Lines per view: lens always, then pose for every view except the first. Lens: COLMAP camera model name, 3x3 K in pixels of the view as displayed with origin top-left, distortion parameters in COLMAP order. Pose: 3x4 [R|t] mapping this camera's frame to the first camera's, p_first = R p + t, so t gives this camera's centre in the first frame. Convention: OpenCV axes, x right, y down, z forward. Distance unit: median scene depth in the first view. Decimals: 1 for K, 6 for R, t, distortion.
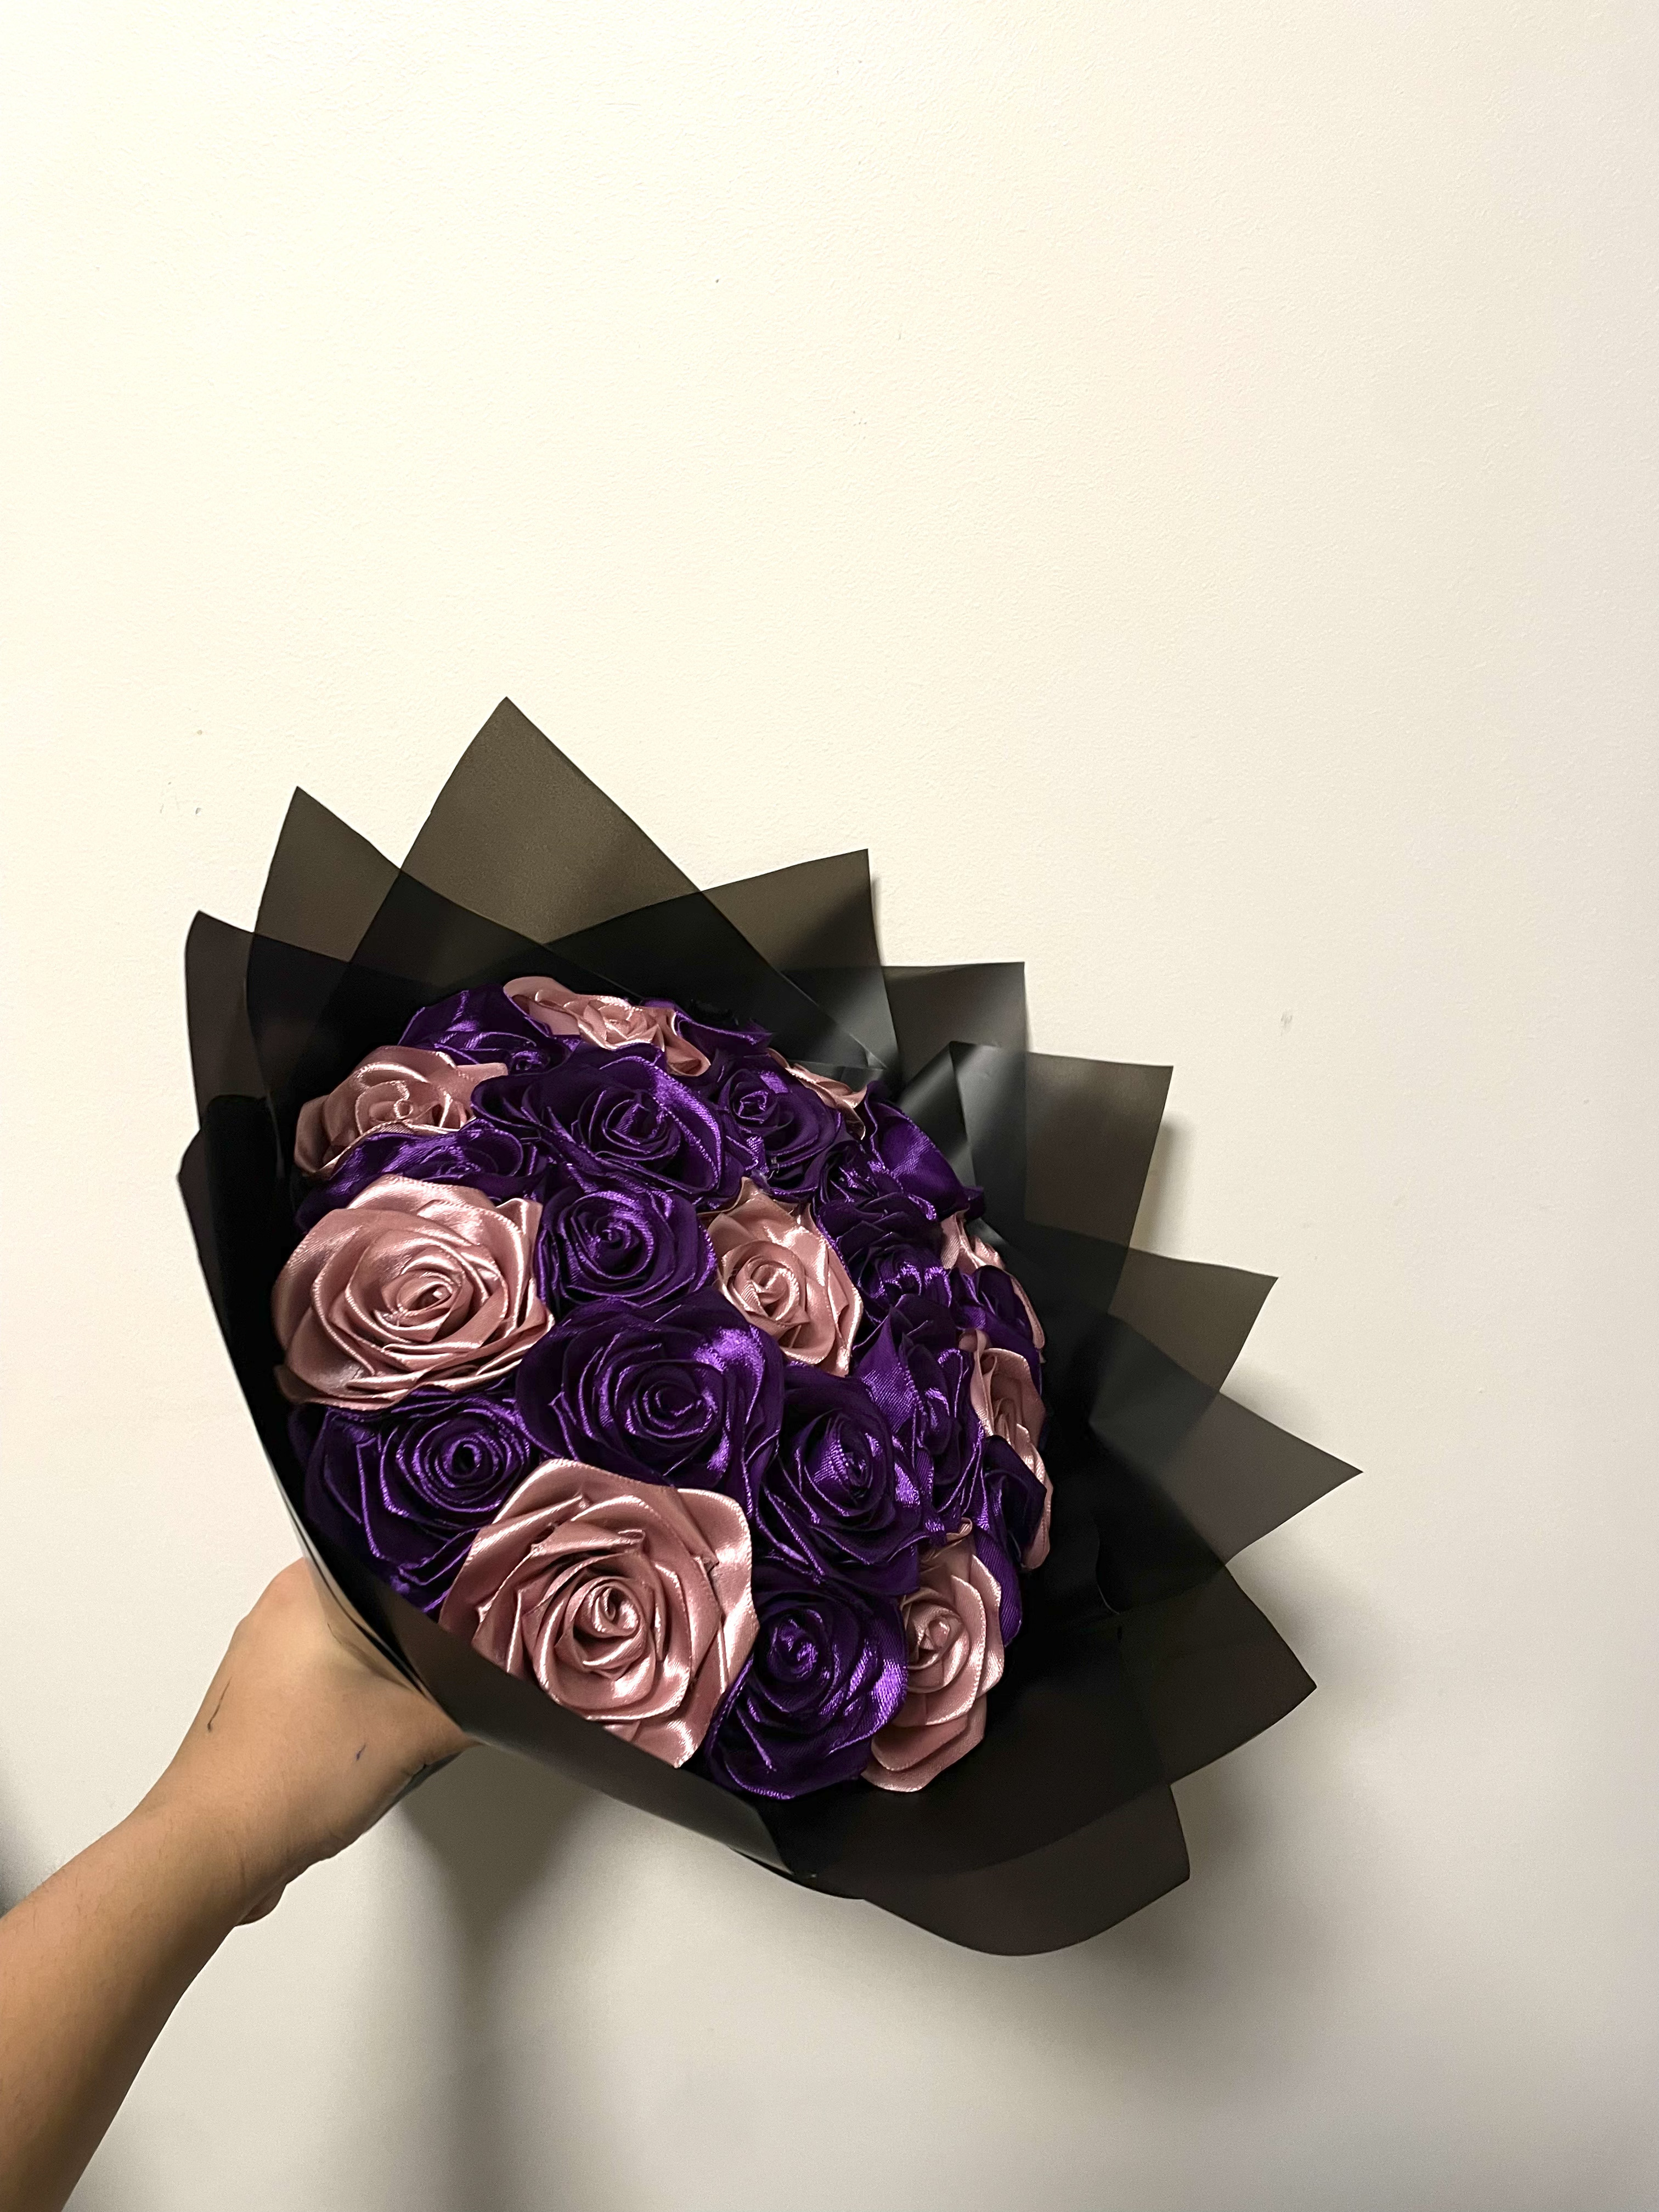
lens RADIAL K [[1725.6, 0, 808.6], [0, 1725.6, 1103.7], [0, 0, 1]] dist [-0.000267, -0.000914]
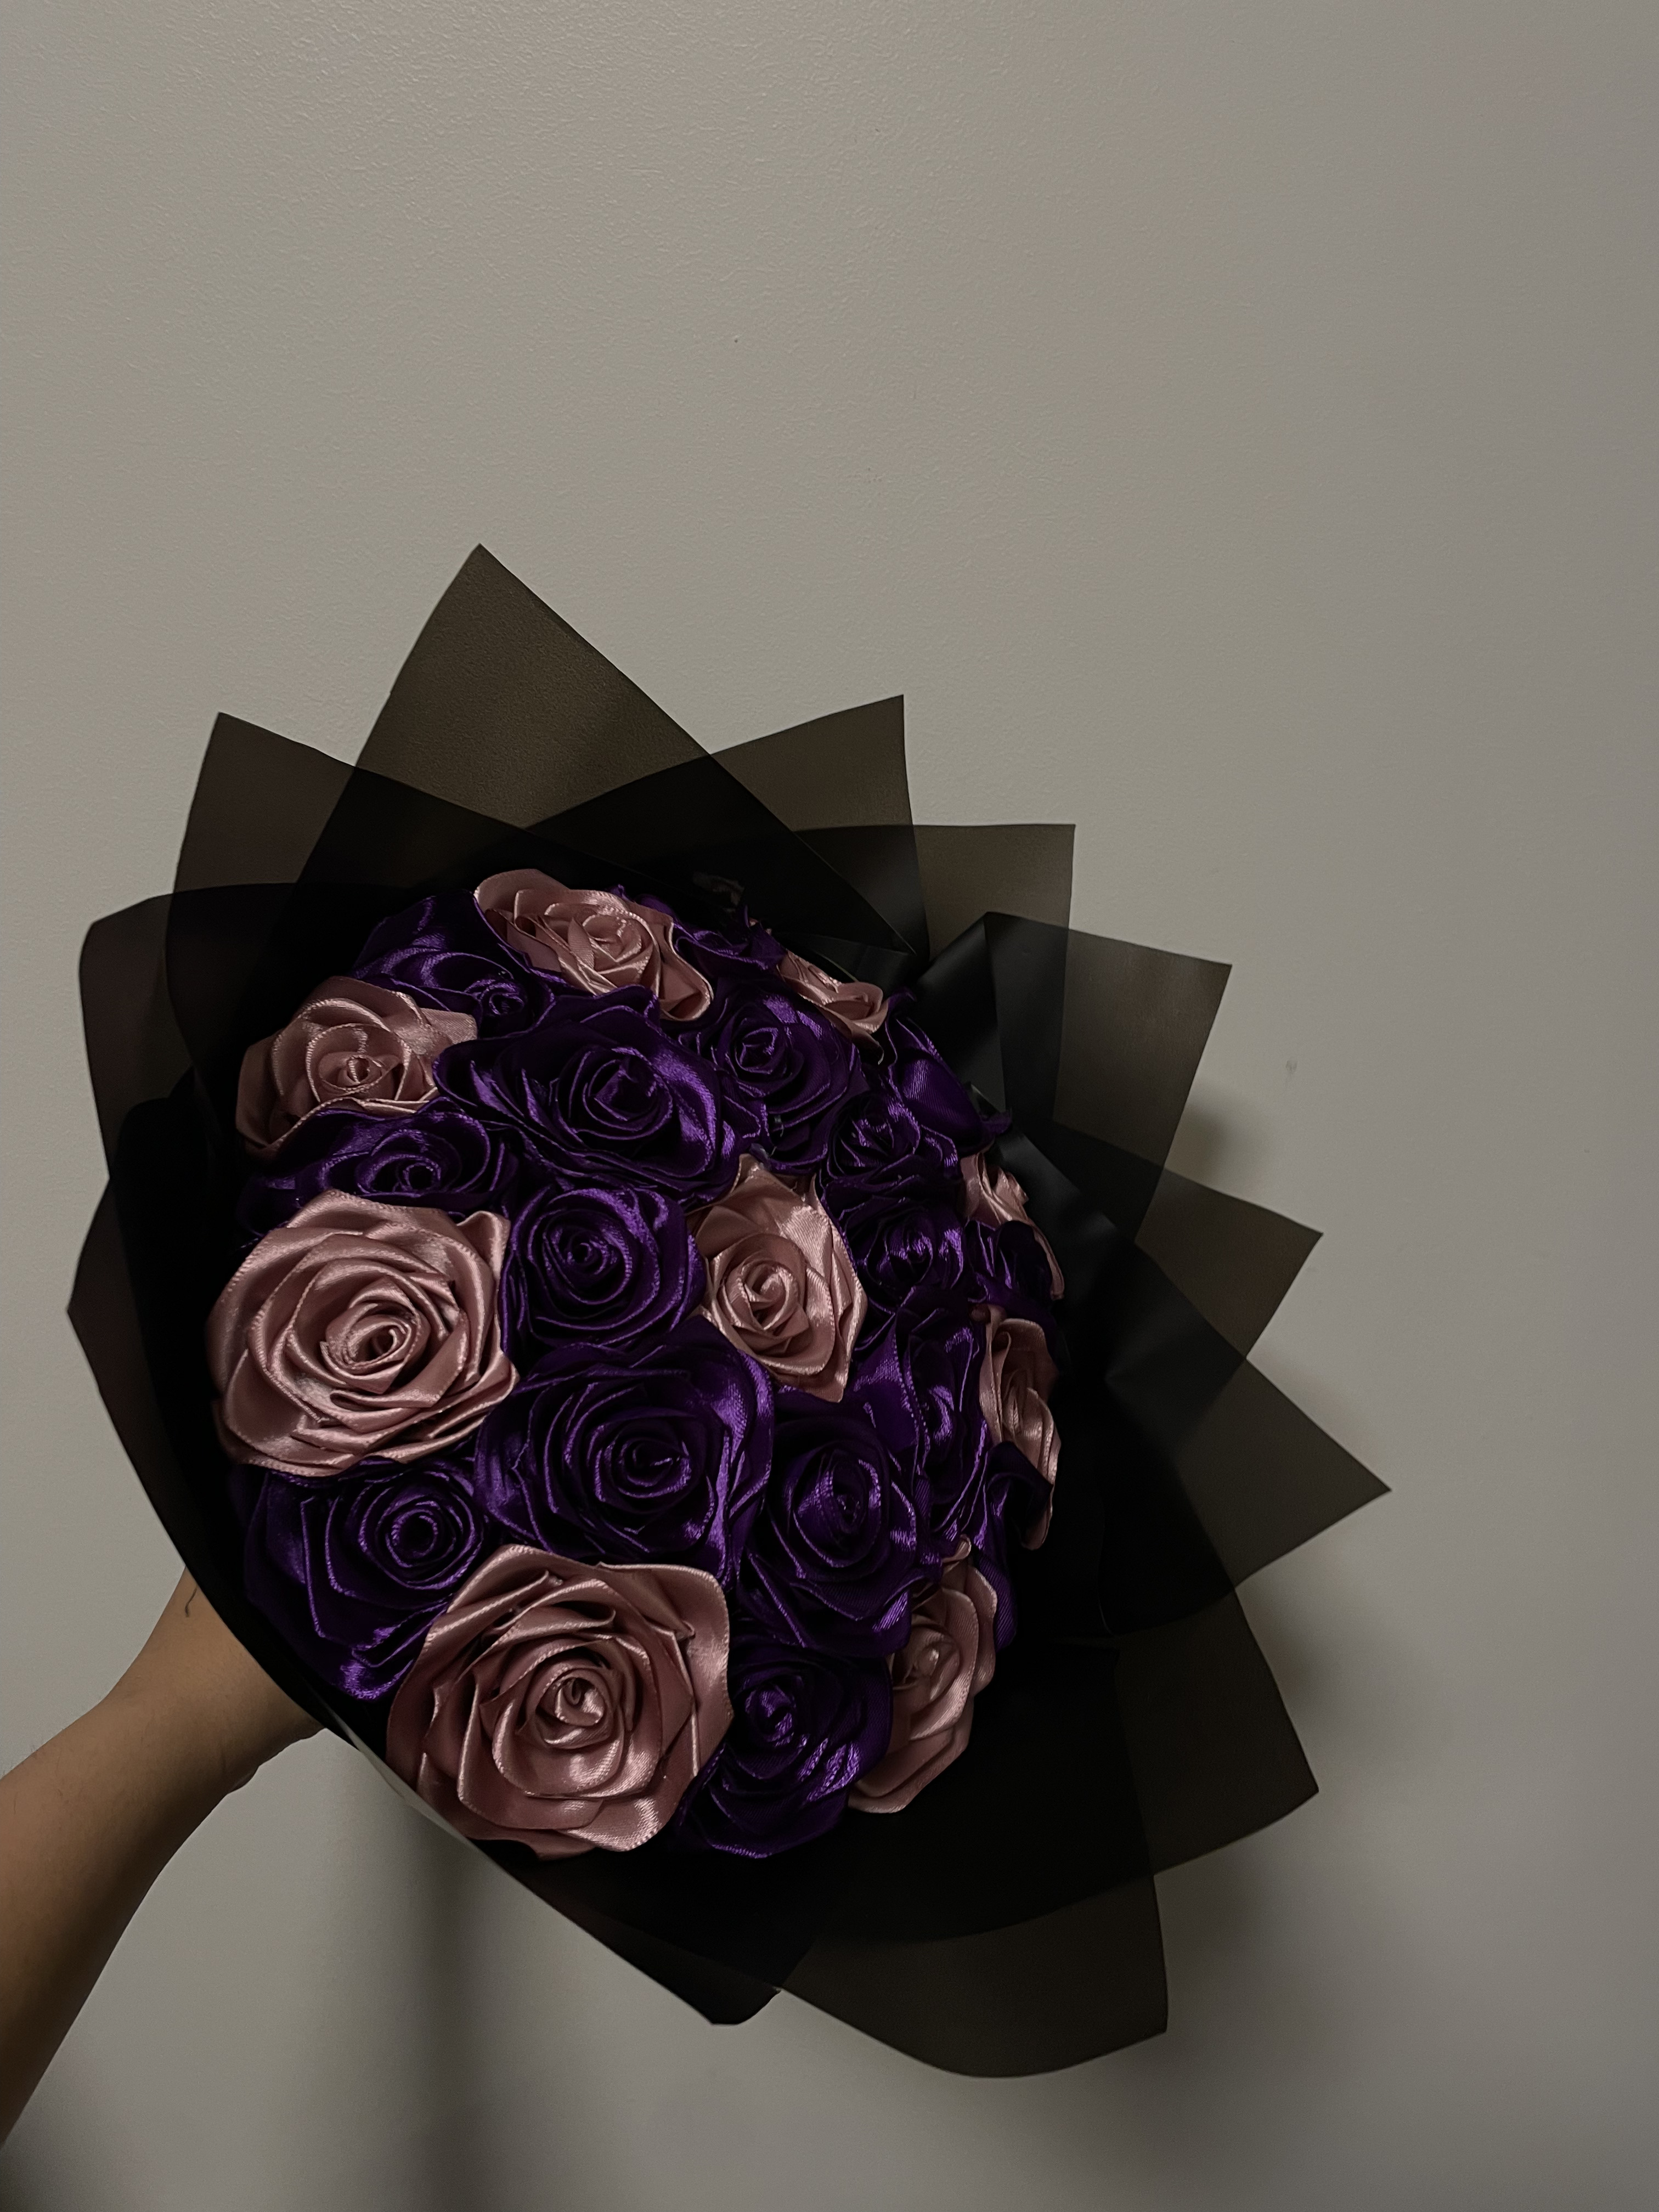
lens RADIAL K [[1725.6, 0, 829.5], [0, 1725.6, 1106.0], [0, 0, 1]] dist [-0.002905, -0.001768]
pose [[0.998899, 0.046830, 0.002759, 0.004259], [-0.046125, 0.969755, 0.239683, -0.207437], [0.008549, -0.239547, 0.970847, 0.144977]]
